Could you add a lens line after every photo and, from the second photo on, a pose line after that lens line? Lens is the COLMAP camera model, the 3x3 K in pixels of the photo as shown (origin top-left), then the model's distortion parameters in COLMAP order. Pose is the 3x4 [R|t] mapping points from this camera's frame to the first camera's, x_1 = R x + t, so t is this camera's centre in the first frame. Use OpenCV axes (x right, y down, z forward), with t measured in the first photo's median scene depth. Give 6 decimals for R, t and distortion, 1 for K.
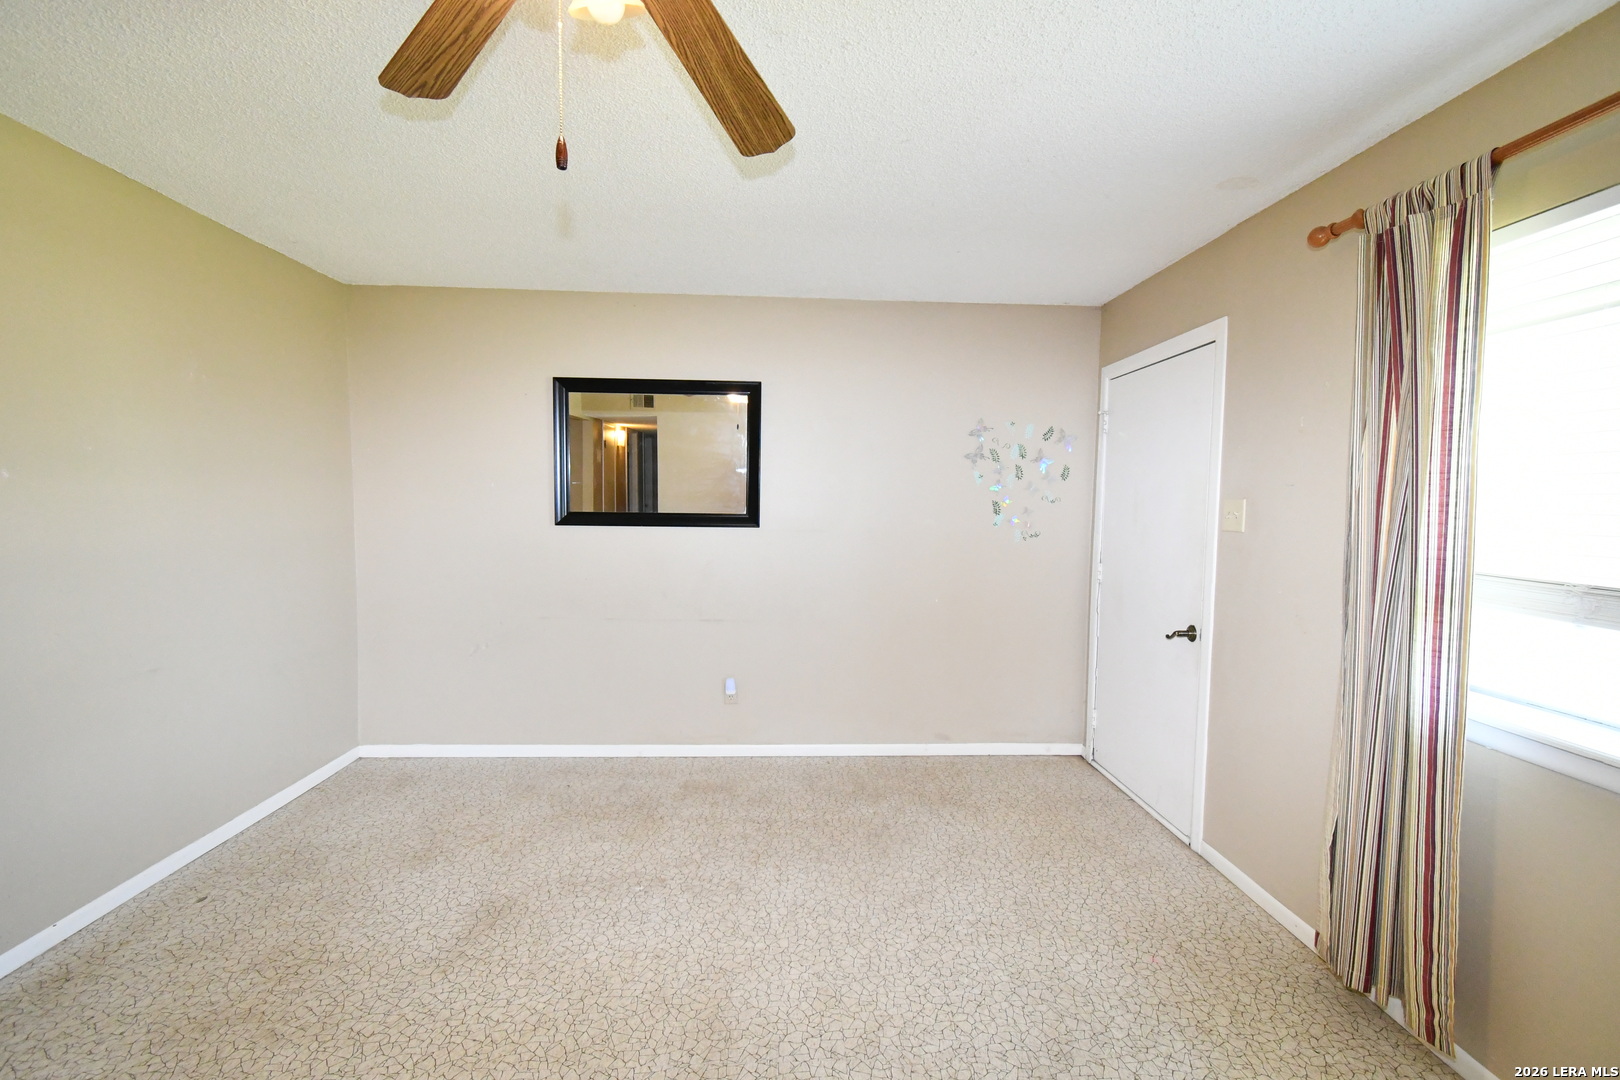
lens RADIAL K [[713.8, 0, 813.8], [0, 713.8, 544.7], [0, 0, 1]] dist [0.006258, -0.003043]
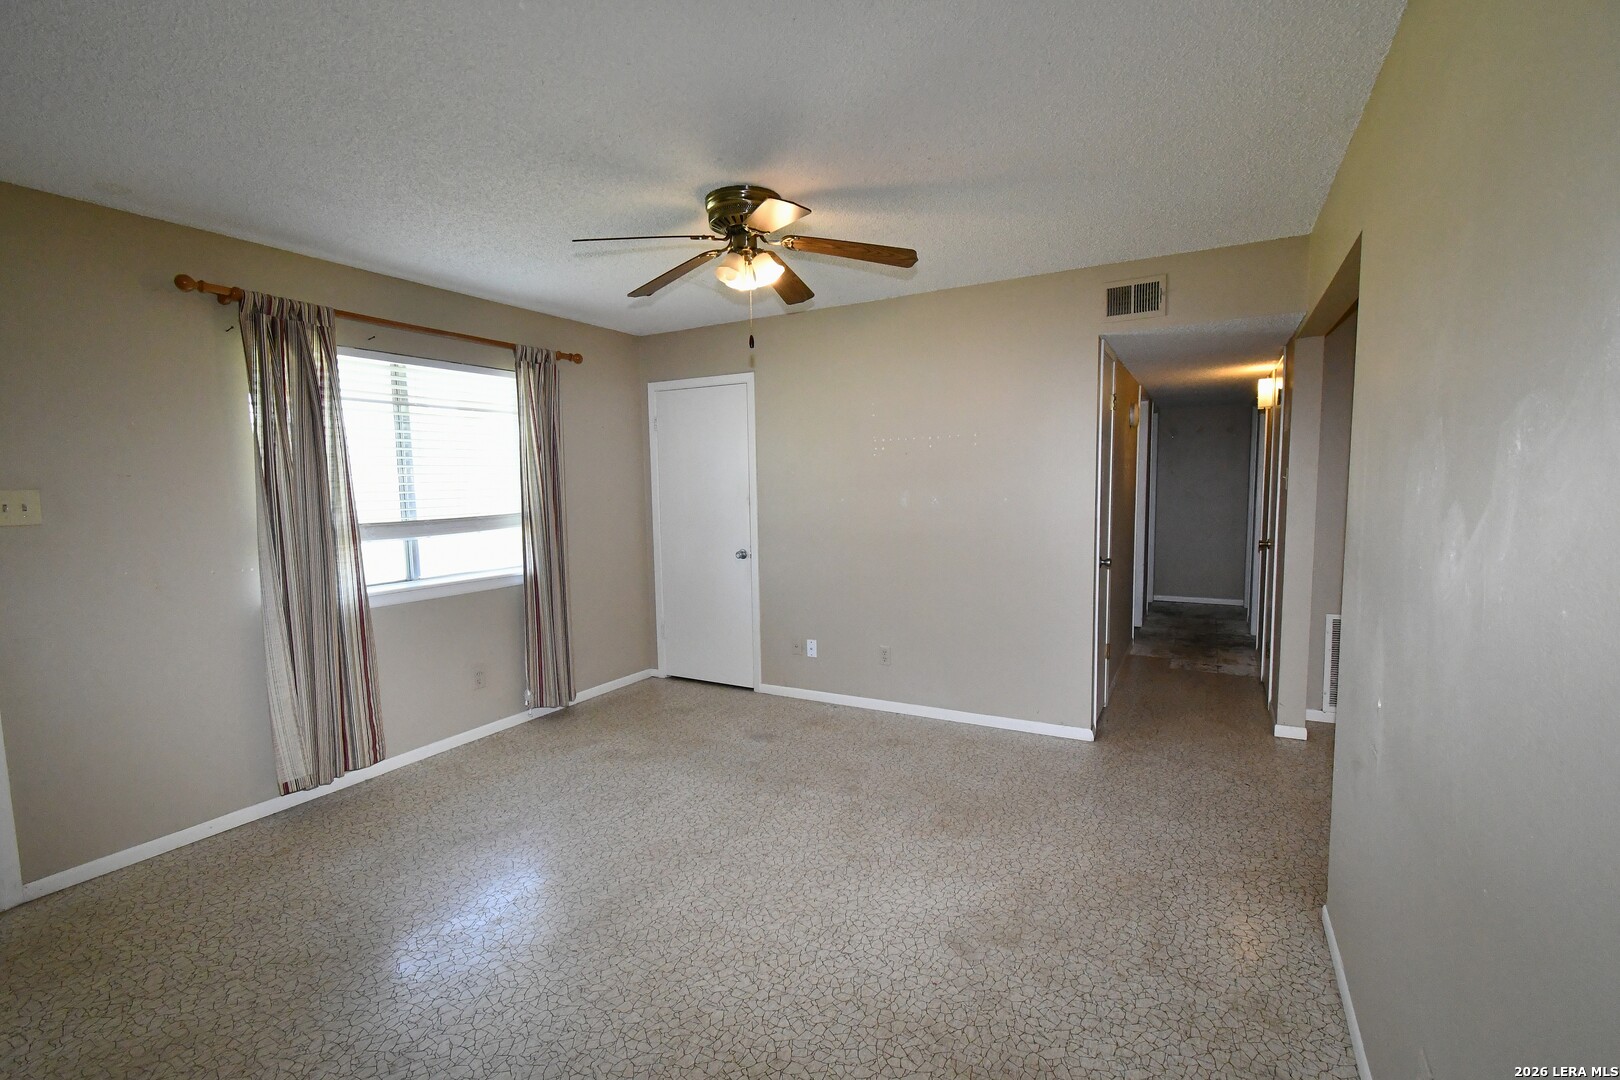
lens RADIAL K [[713.8, 0, 813.6], [0, 713.8, 546.6], [0, 0, 1]] dist [0.006258, -0.003043]
pose [[-0.849303, -0.047632, 0.525752, -0.795380], [0.038630, 0.987644, 0.151881, -0.097607], [-0.526490, 0.149303, -0.836969, 1.310671]]
